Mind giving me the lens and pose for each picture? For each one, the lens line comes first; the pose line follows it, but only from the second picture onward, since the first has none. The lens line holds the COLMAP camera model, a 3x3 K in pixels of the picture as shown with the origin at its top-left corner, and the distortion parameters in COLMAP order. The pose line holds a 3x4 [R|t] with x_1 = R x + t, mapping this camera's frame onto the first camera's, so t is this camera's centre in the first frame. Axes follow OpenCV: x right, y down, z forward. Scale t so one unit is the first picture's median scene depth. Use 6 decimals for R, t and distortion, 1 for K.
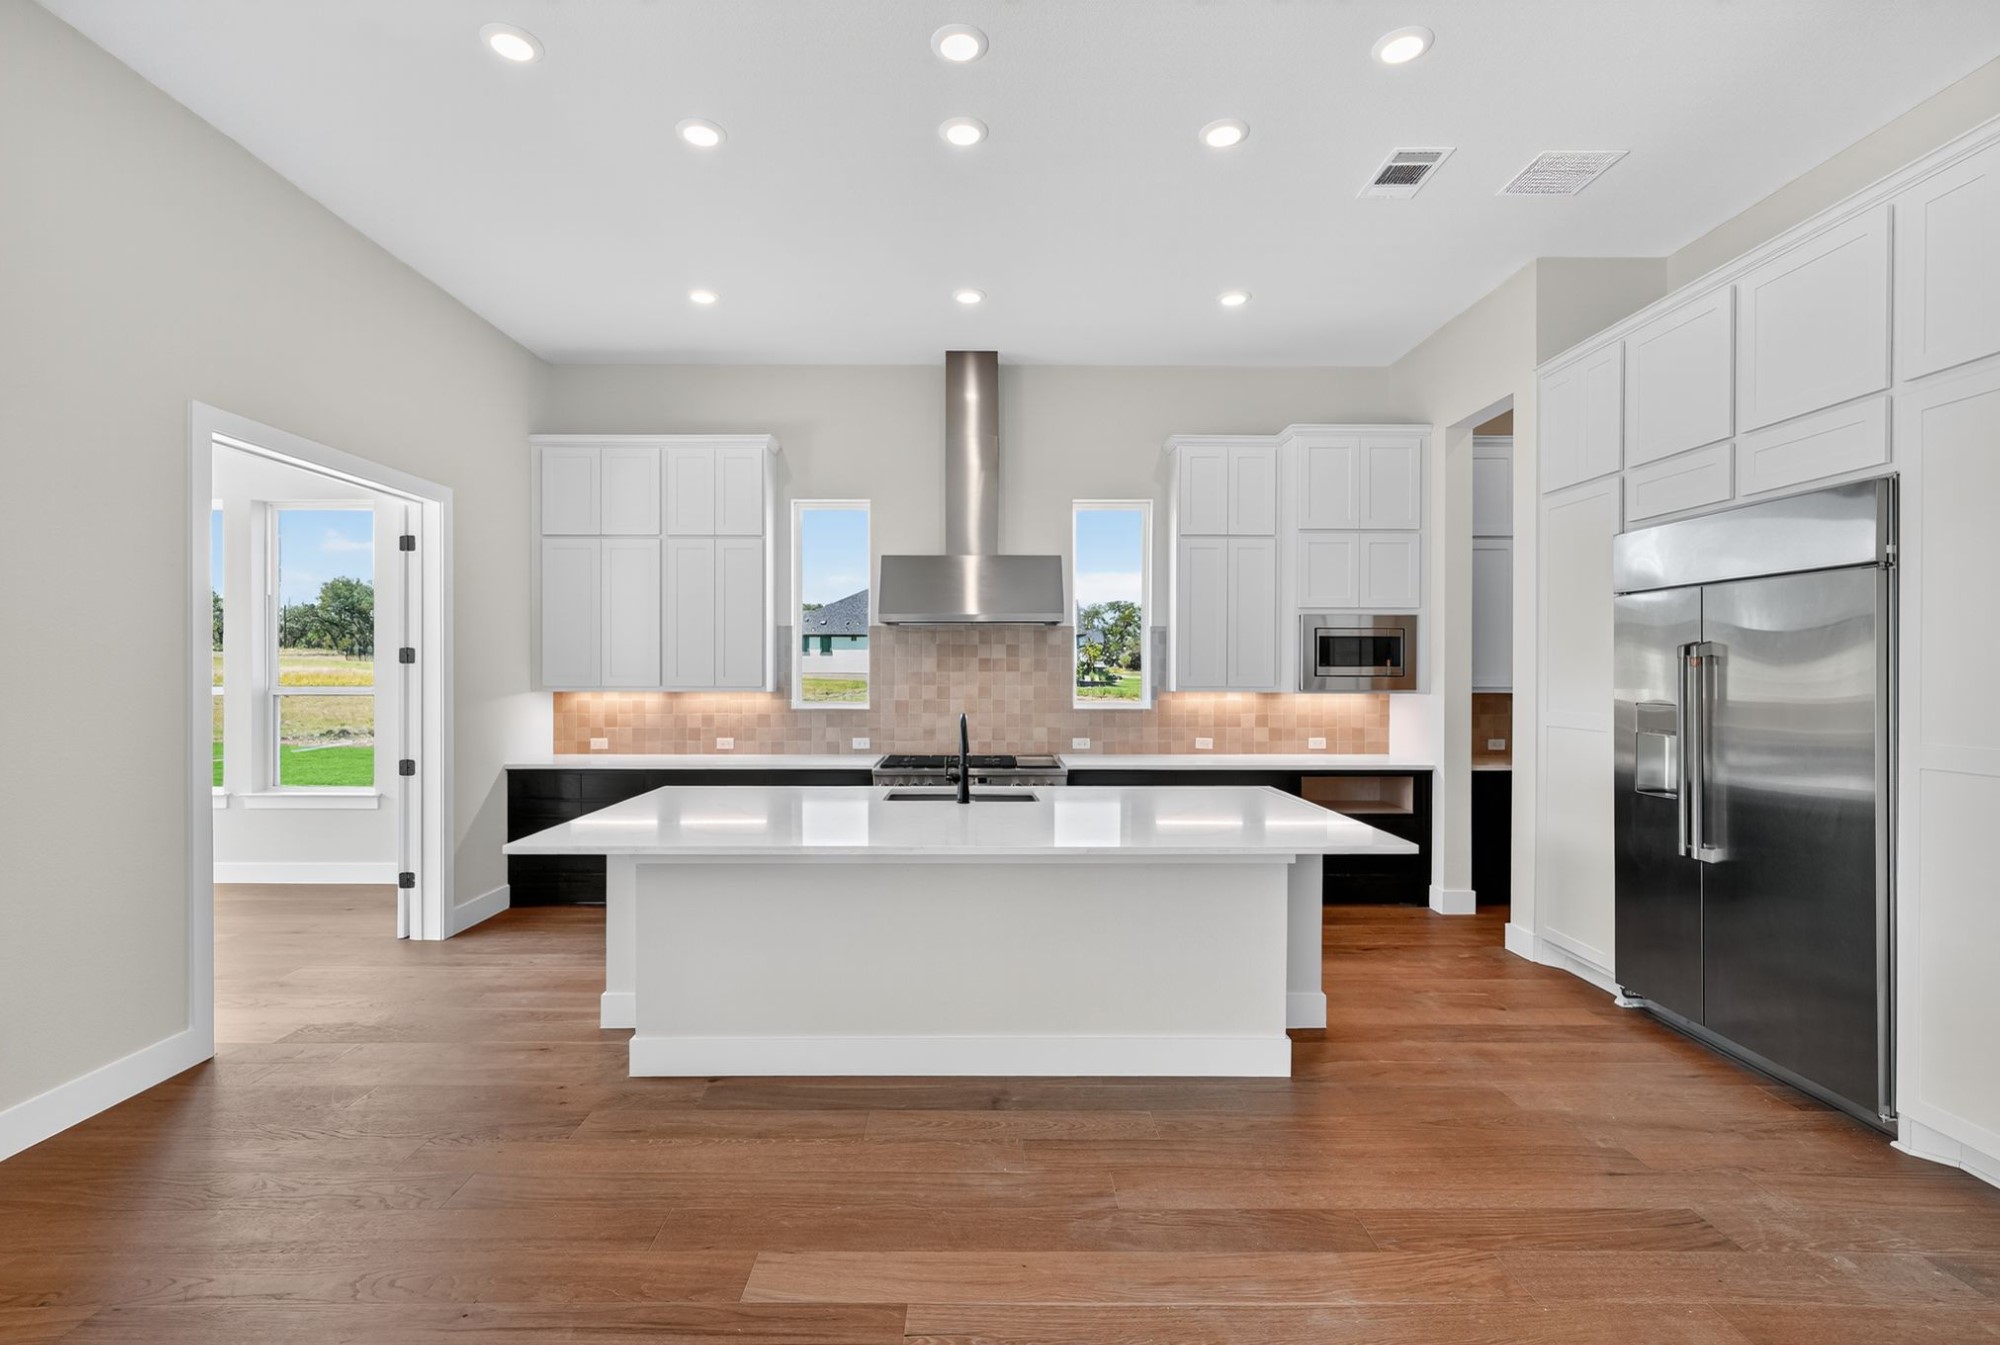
lens RADIAL K [[876.5, 0, 995.9], [0, 876.5, 671.6], [0, 0, 1]] dist [0.002031, 0.000041]
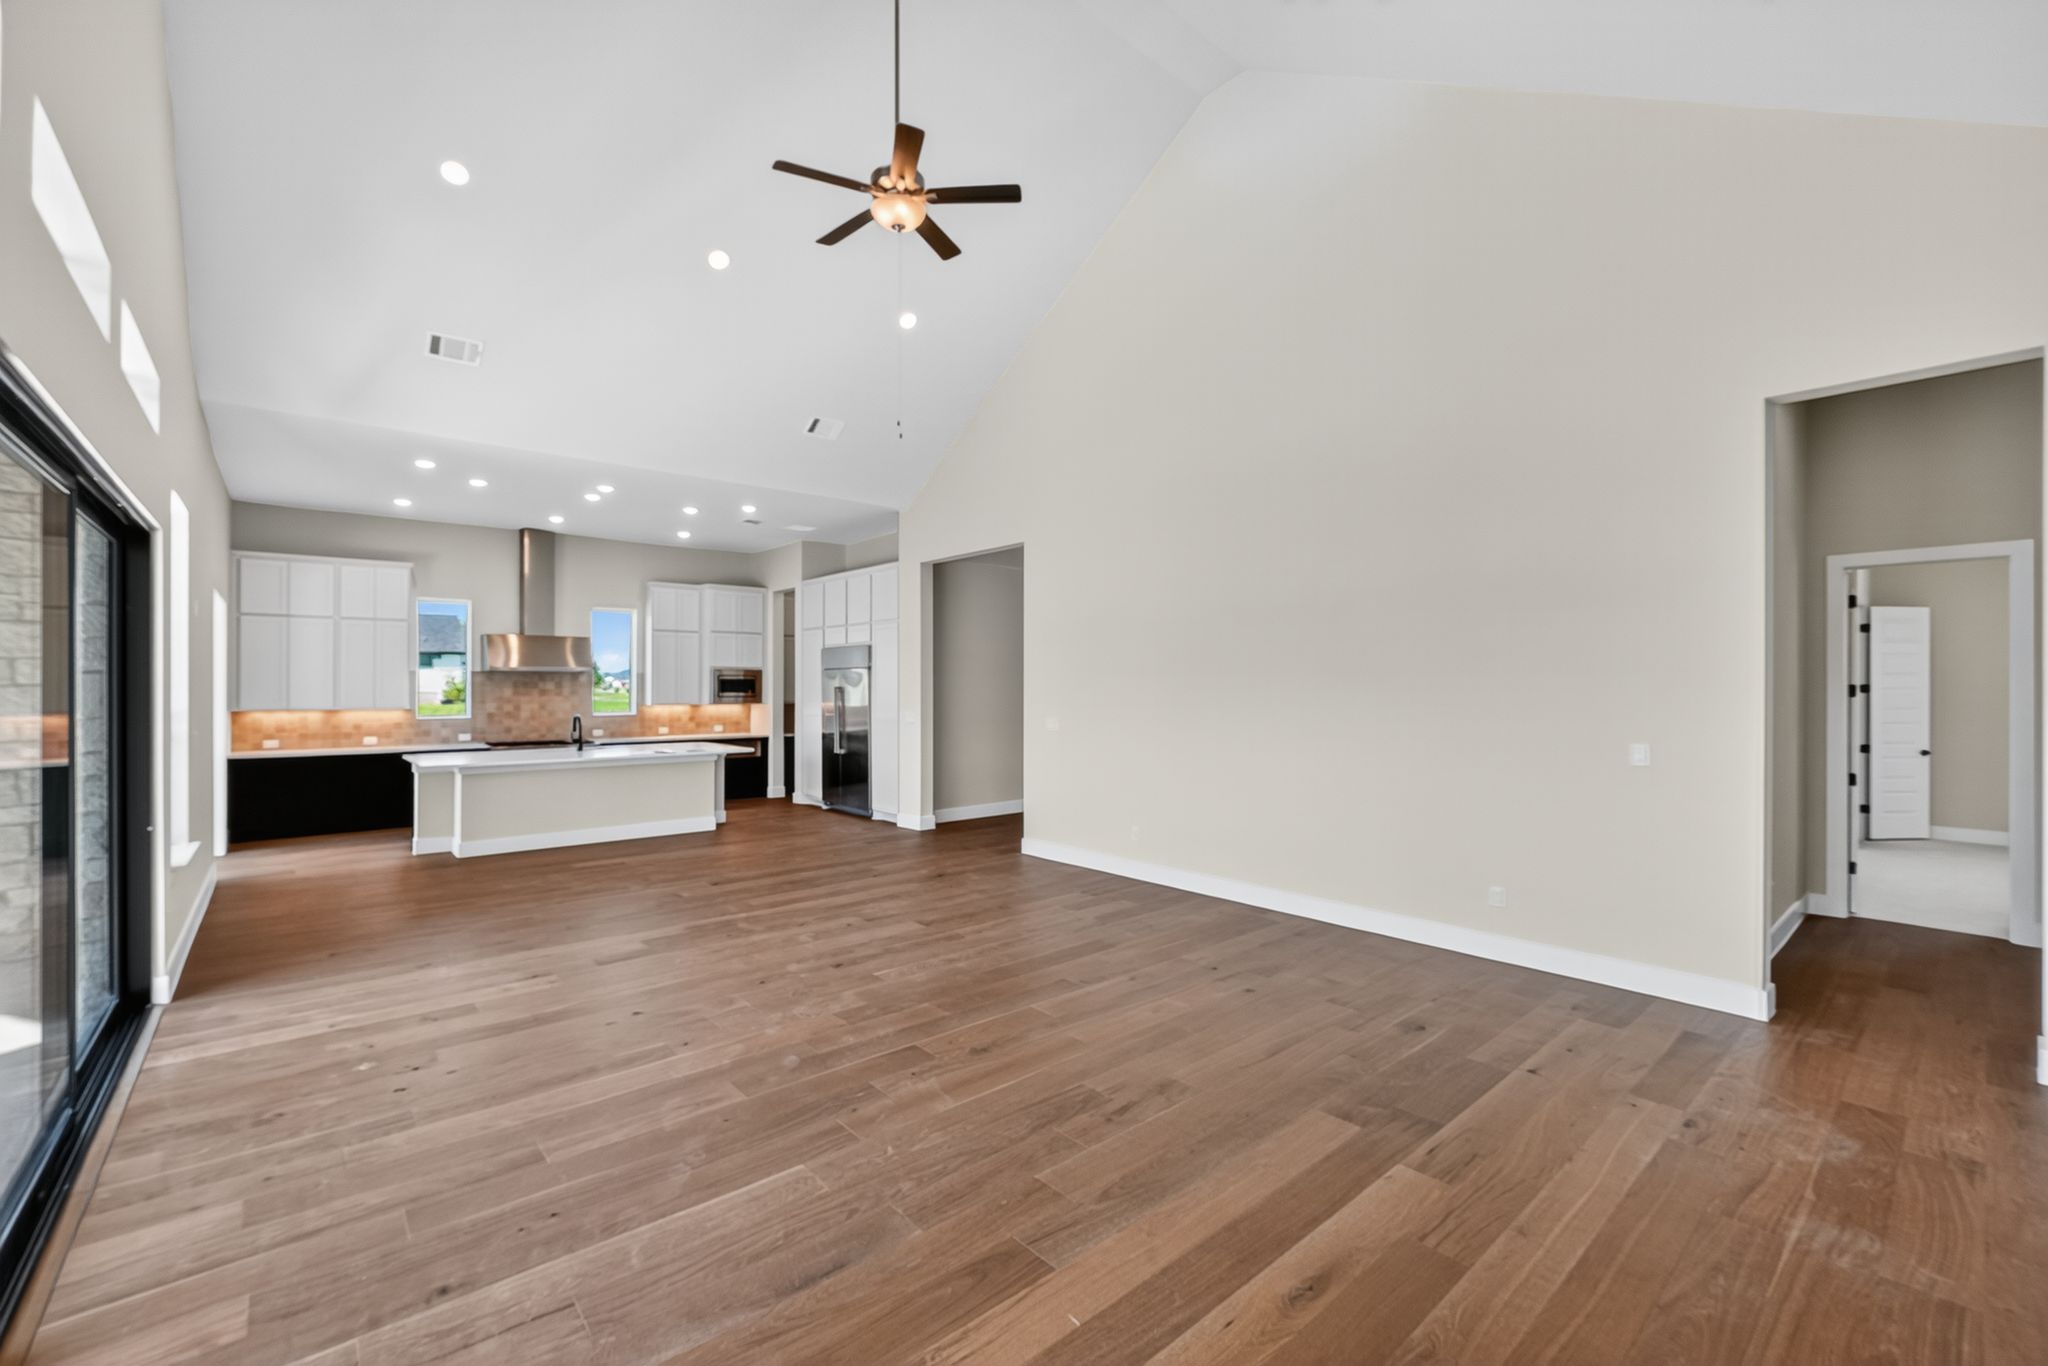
lens RADIAL K [[836.4, 0, 1017.8], [0, 836.4, 687.8], [0, 0, 1]] dist [0.002312, 0.000364]
pose [[0.755344, -0.003844, 0.655318, -0.438113], [0.003290, 0.999992, 0.002073, -0.019209], [-0.655321, 0.000590, 0.755351, -1.066696]]
